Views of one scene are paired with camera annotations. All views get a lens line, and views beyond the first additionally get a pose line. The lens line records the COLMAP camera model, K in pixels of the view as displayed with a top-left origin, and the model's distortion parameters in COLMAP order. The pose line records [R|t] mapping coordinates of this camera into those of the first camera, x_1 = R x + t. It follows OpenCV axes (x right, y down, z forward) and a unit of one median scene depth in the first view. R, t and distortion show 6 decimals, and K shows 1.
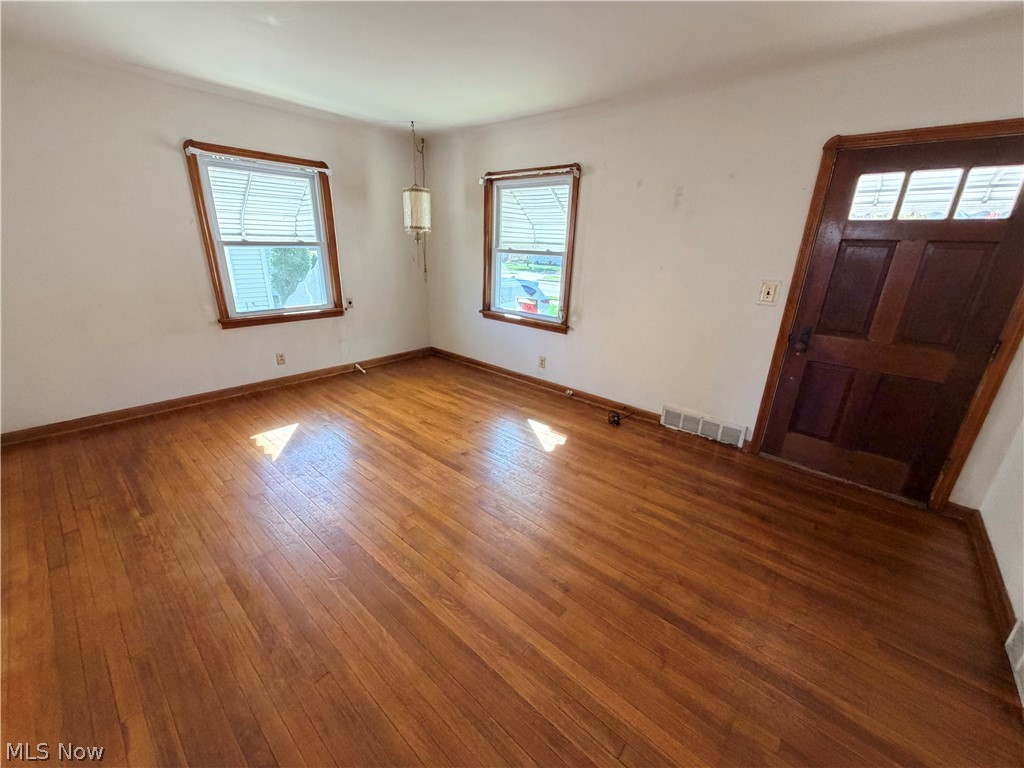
lens RADIAL K [[410.9, 0, 509.0], [0, 410.9, 383.9], [0, 0, 1]] dist [0.001940, 0.000230]
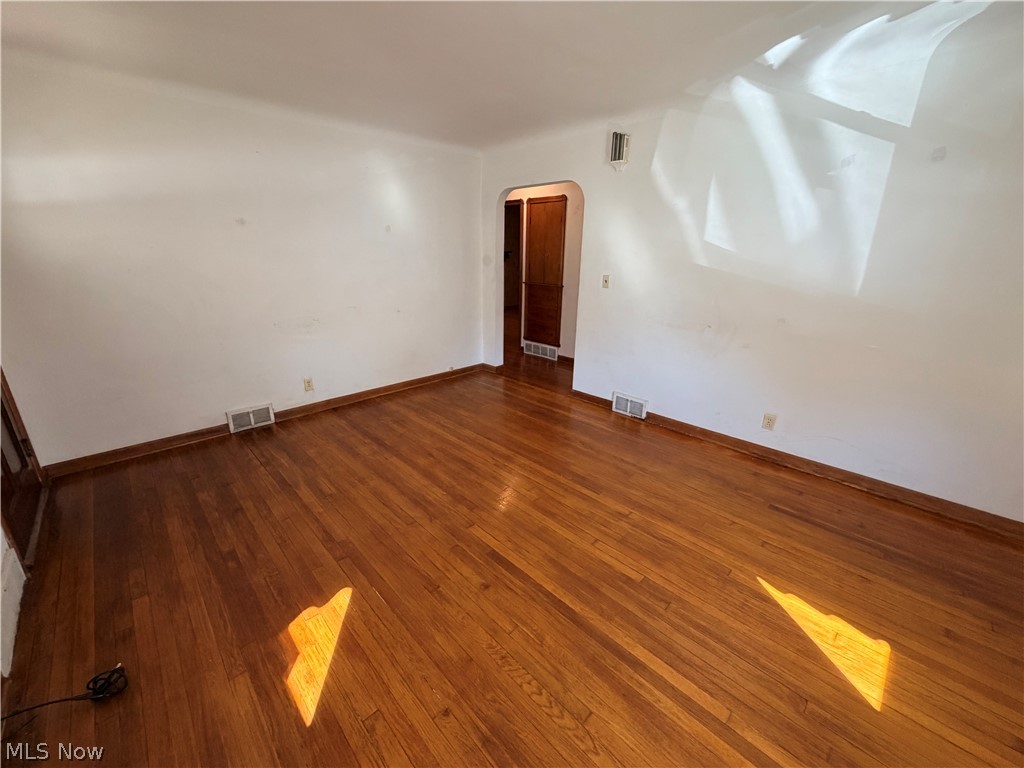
lens RADIAL K [[410.9, 0, 509.0], [0, 410.9, 383.9], [0, 0, 1]] dist [0.001940, 0.000230]
pose [[-0.996104, -0.059145, 0.065414, -0.175674], [-0.006056, 0.785883, 0.618345, -0.487855], [-0.087980, 0.615540, -0.783180, 1.349525]]
